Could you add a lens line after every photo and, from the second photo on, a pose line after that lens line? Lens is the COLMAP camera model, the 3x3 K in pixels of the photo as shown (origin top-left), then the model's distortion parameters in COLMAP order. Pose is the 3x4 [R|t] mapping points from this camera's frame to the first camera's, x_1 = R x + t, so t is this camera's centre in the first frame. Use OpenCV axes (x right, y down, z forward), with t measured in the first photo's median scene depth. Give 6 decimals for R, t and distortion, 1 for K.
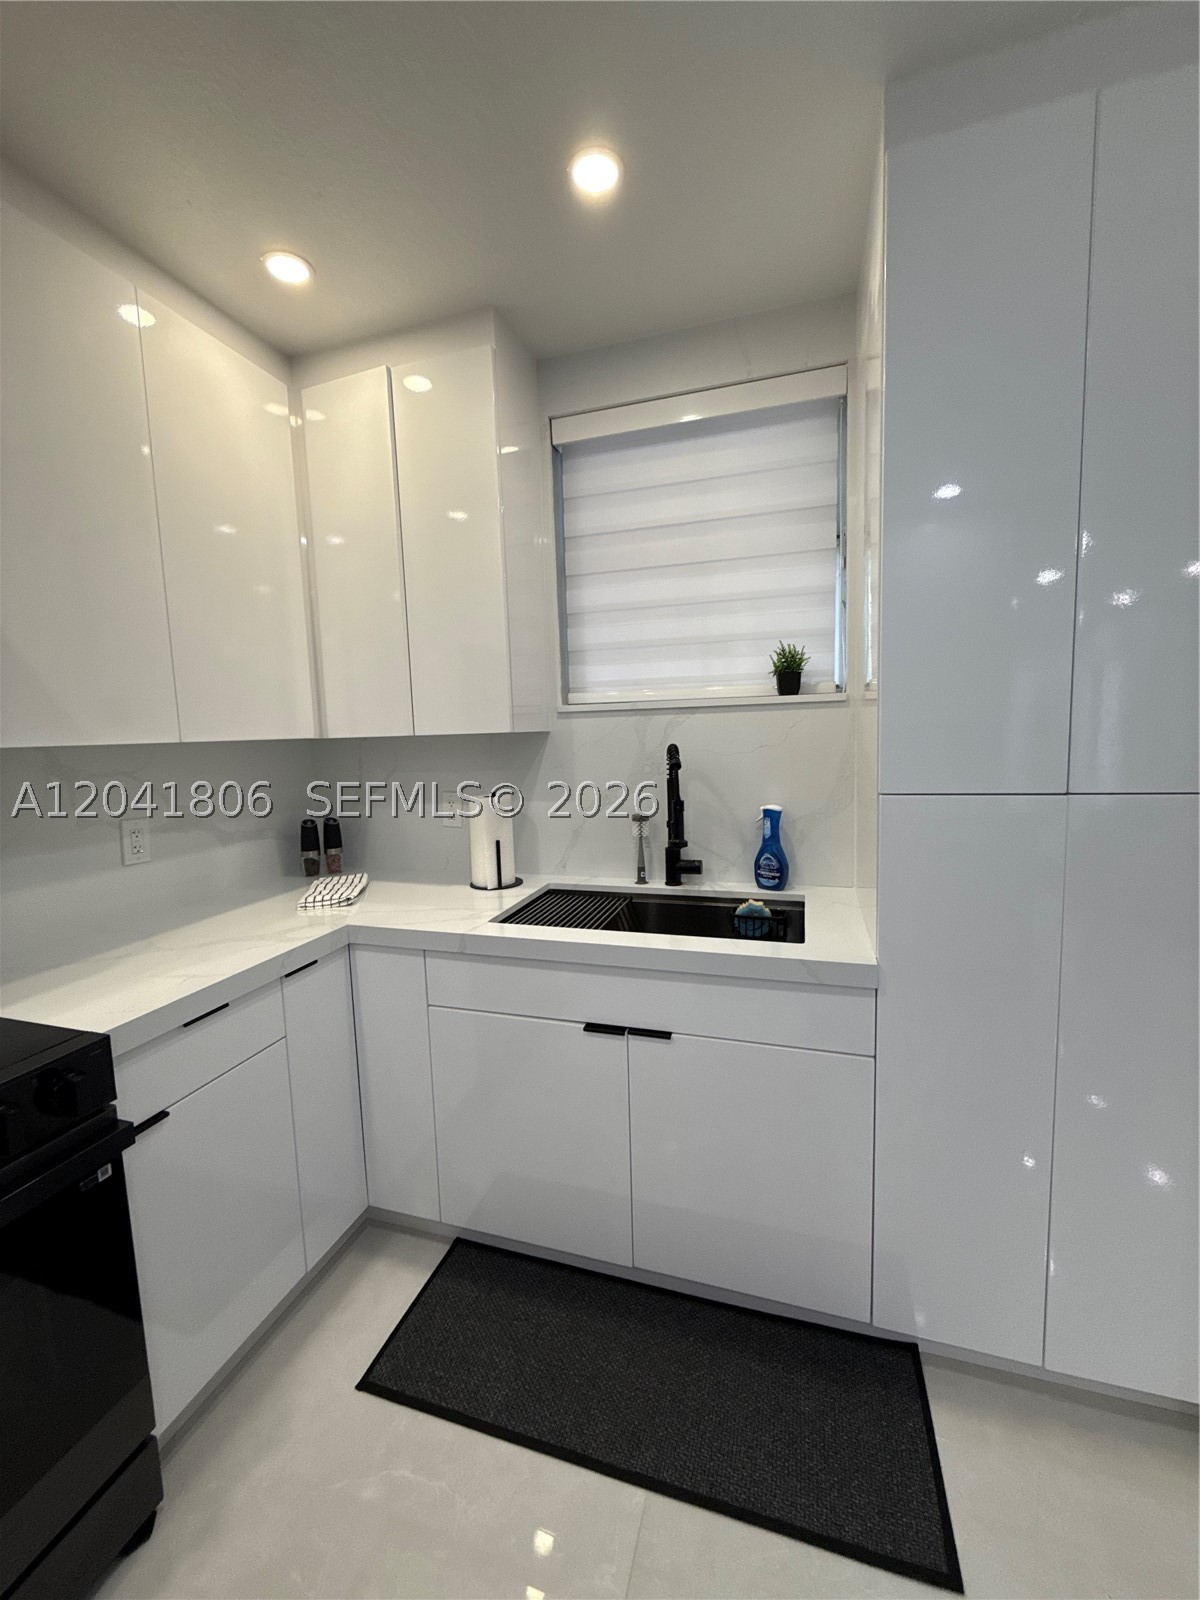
lens RADIAL K [[636.6, 0, 596.5], [0, 636.6, 798.0], [0, 0, 1]] dist [-0.000659, -0.000358]
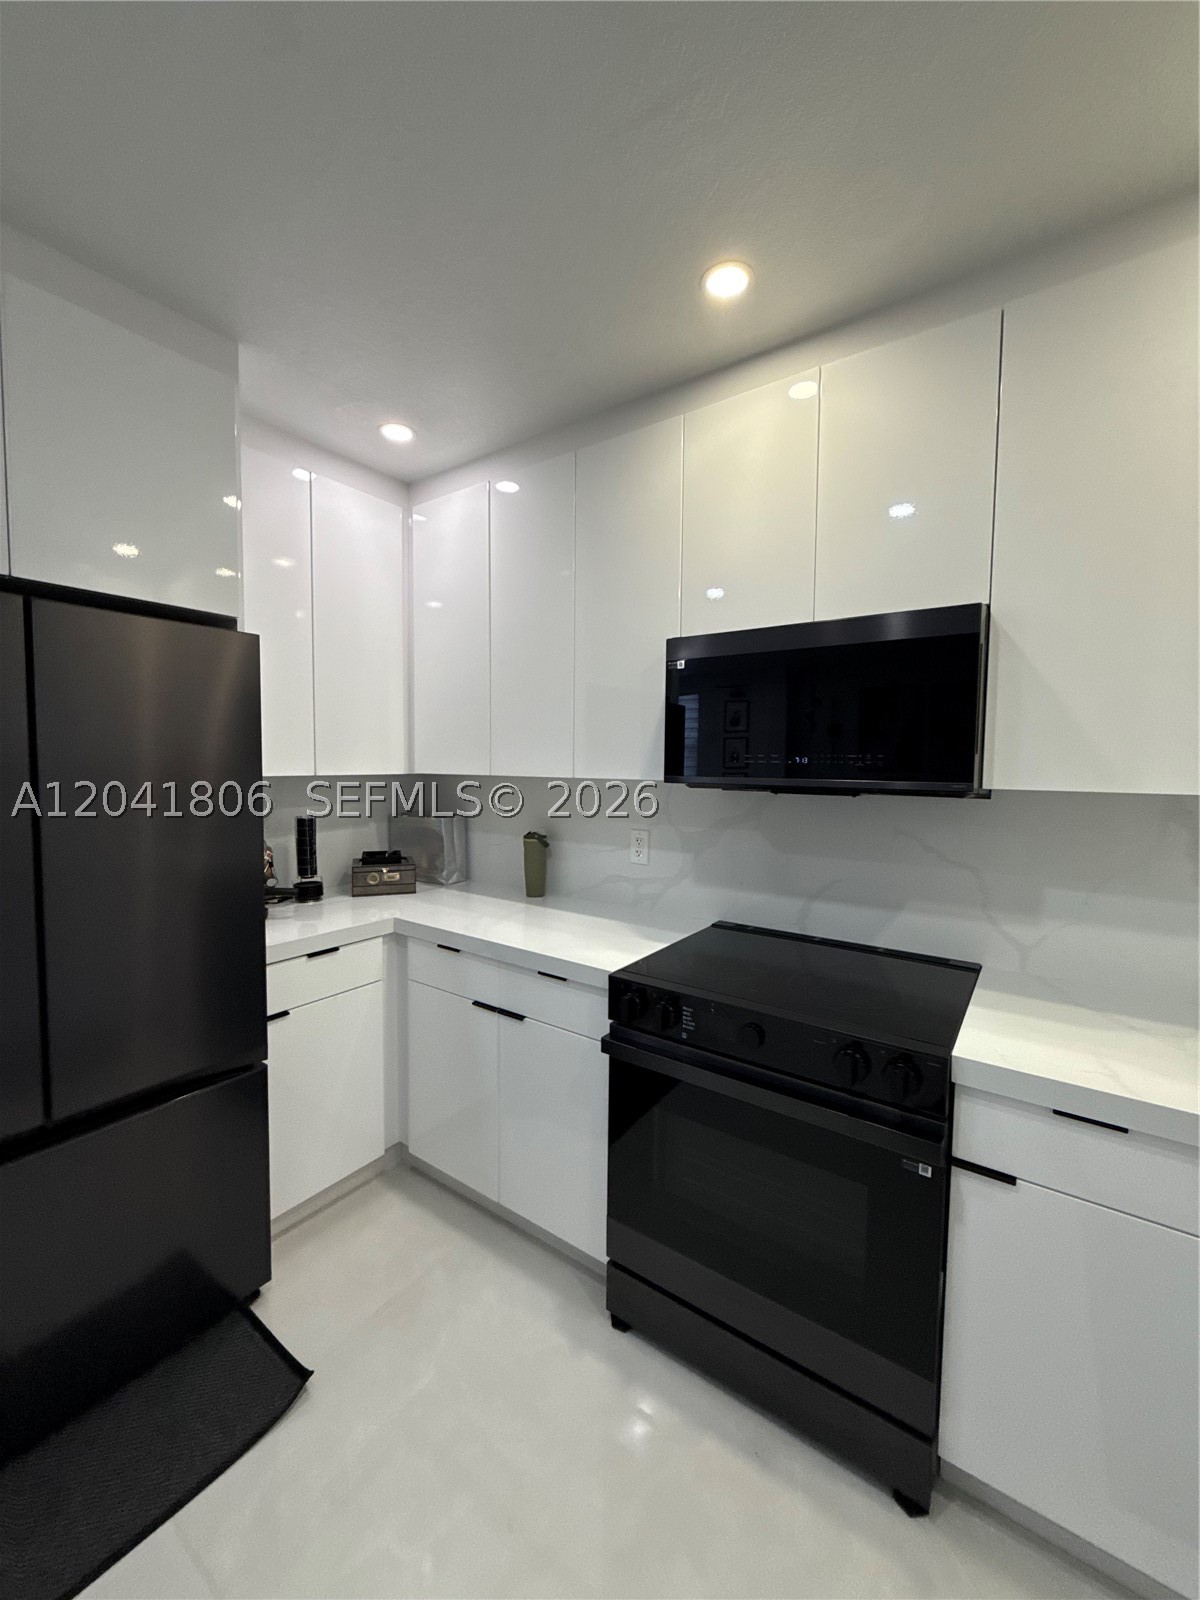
lens RADIAL K [[636.6, 0, 596.5], [0, 636.6, 798.0], [0, 0, 1]] dist [-0.000659, -0.000358]
pose [[-0.305559, 0.086142, -0.948269, 0.237271], [-0.099548, 0.987551, 0.121788, -0.080860], [0.946955, 0.131612, -0.293179, 0.395723]]
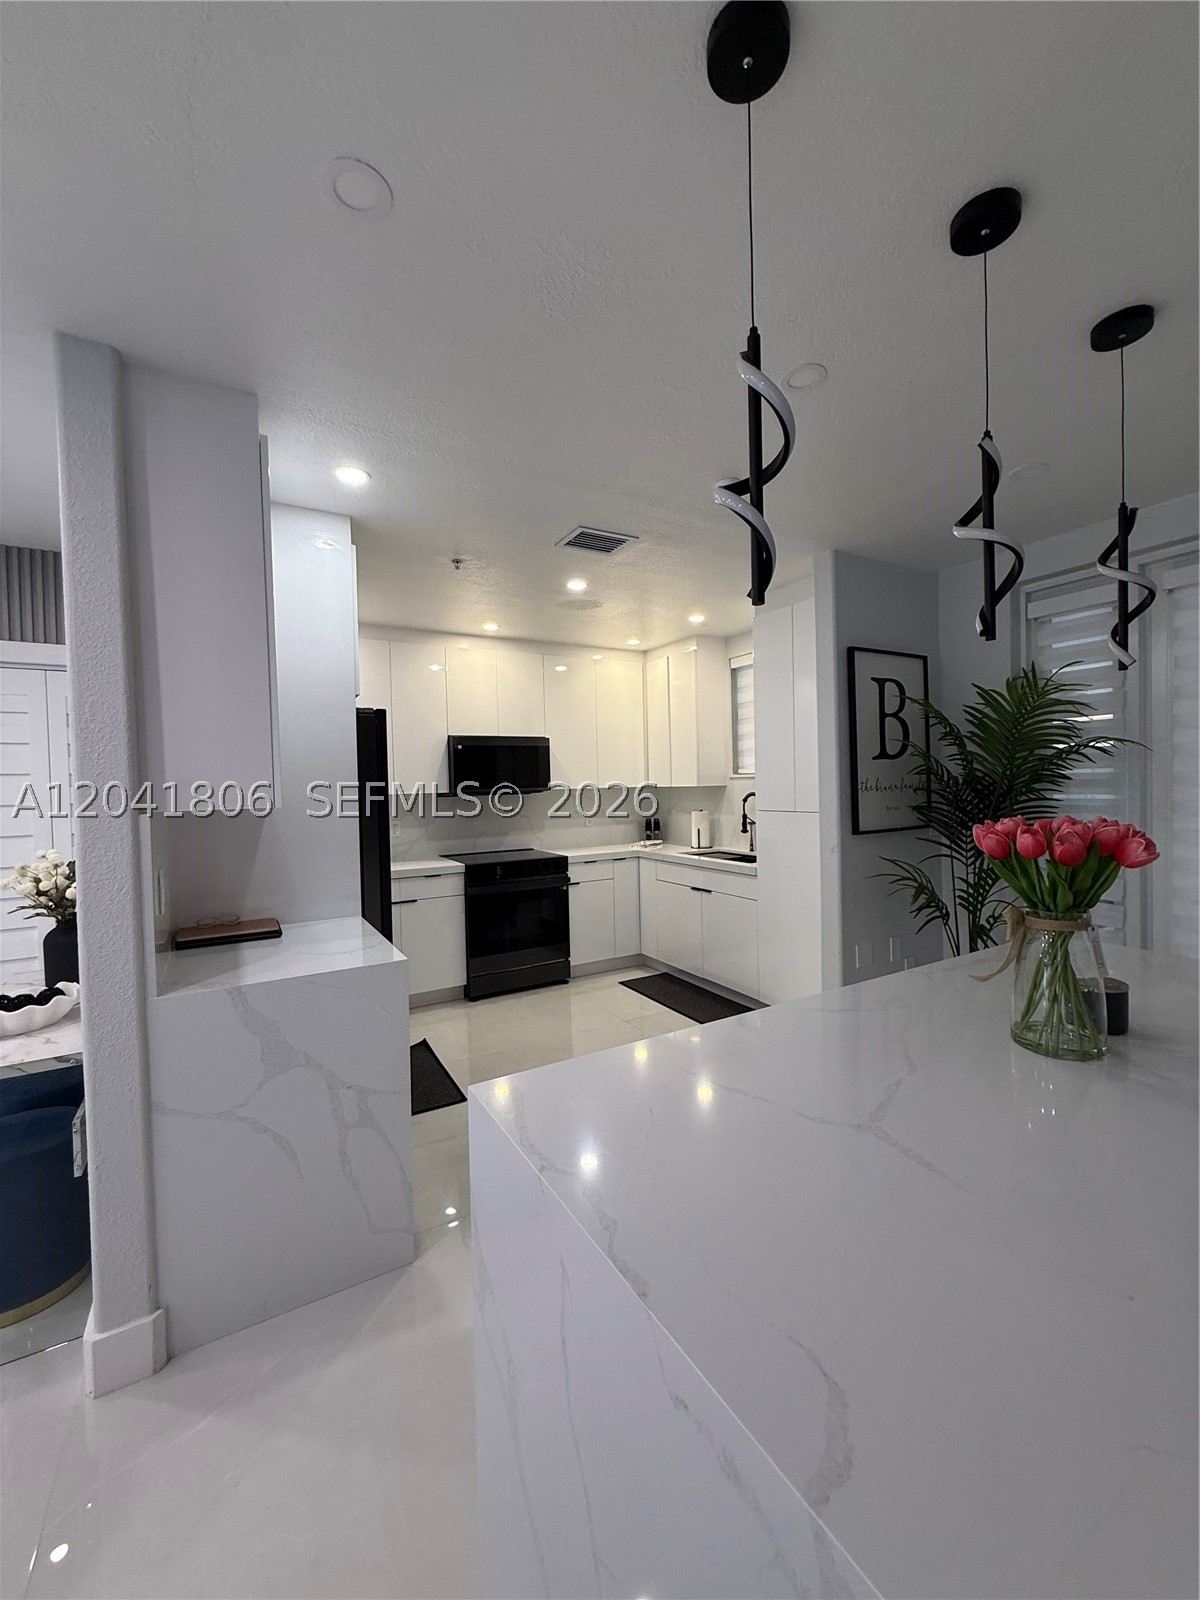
lens RADIAL K [[636.6, 0, 596.5], [0, 636.6, 798.0], [0, 0, 1]] dist [-0.000659, -0.000358]
pose [[0.739238, 0.032602, -0.672654, 1.302896], [-0.072819, 0.996841, -0.031712, 0.057813], [0.669495, 0.072425, 0.739277, -1.199475]]
